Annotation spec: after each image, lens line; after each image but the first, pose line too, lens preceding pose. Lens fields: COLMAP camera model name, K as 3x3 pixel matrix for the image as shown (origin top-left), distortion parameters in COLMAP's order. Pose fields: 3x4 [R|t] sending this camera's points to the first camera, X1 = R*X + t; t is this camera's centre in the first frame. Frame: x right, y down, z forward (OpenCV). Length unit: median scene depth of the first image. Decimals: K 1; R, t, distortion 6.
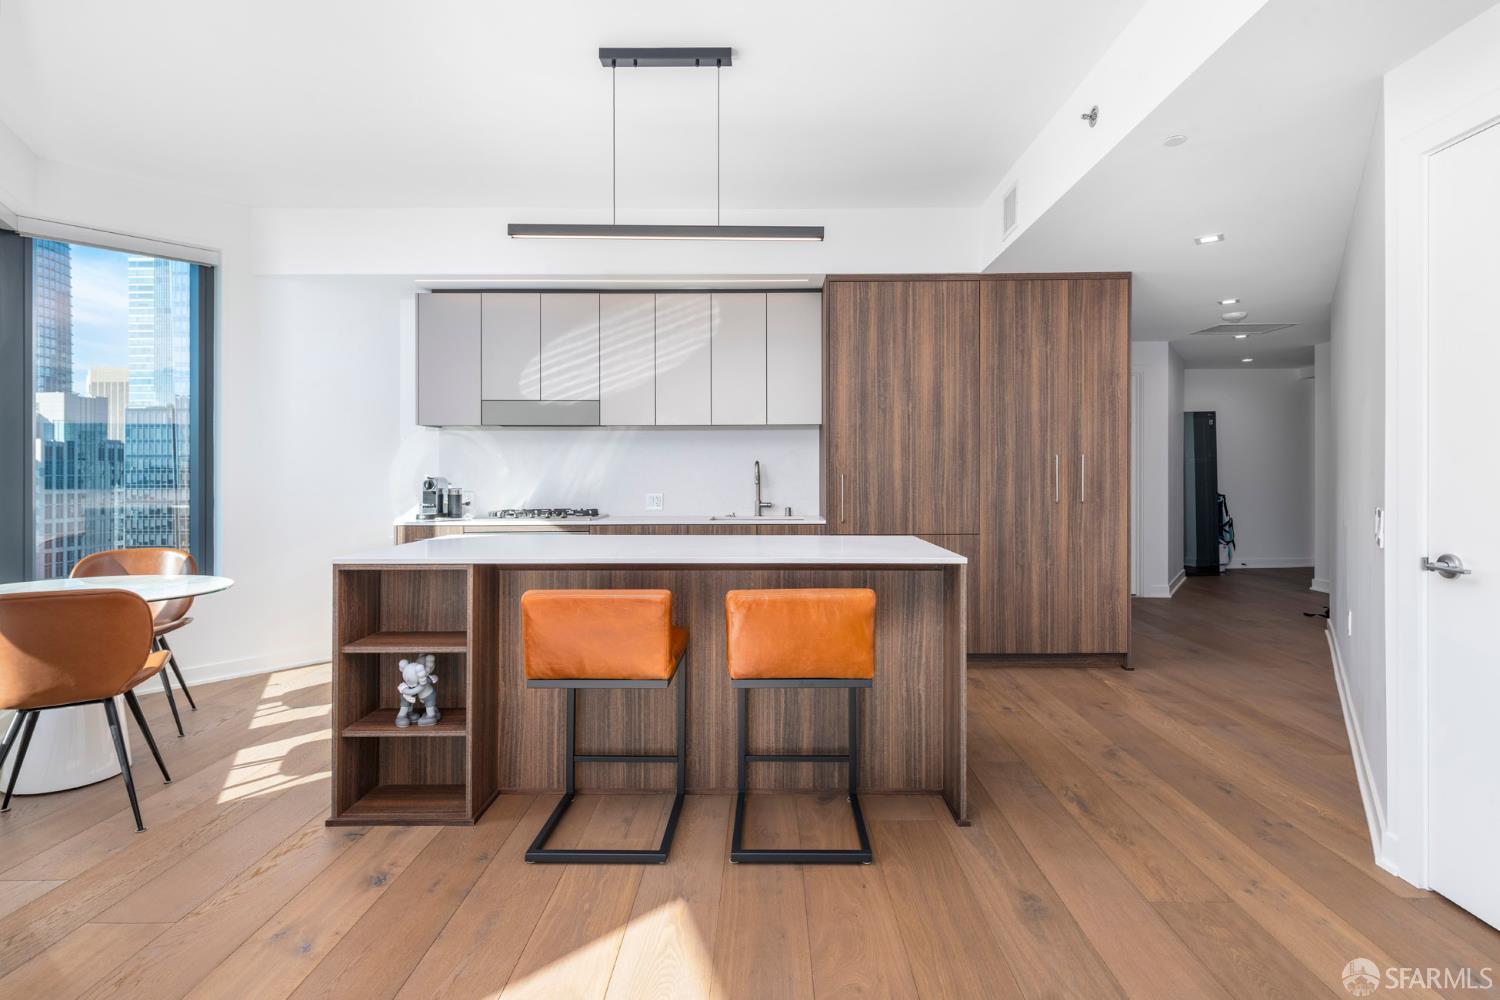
lens RADIAL K [[761.3, 0, 779.6], [0, 761.3, 468.9], [0, 0, 1]] dist [0.010710, -0.004585]
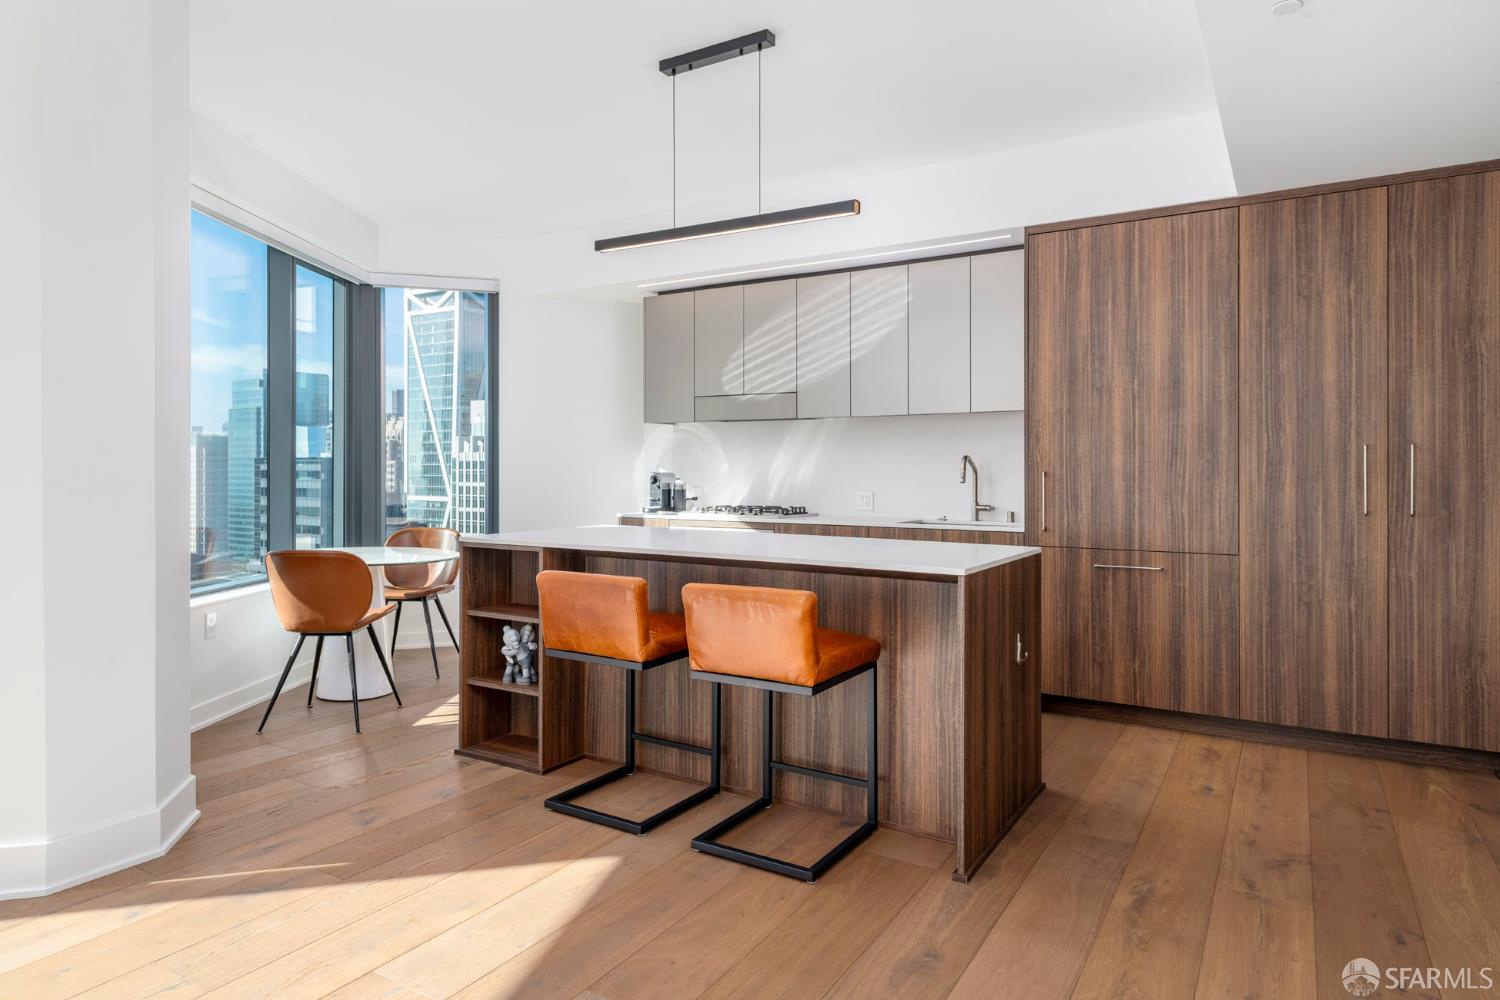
lens RADIAL K [[914.7, 0, 718.1], [0, 914.7, 468.8], [0, 0, 1]] dist [0.018580, -0.011403]
pose [[0.840418, 0.003772, -0.541926, 0.322652], [-0.001235, 0.999987, 0.005045, -0.000423], [0.541938, -0.003571, 0.840411, -0.007336]]
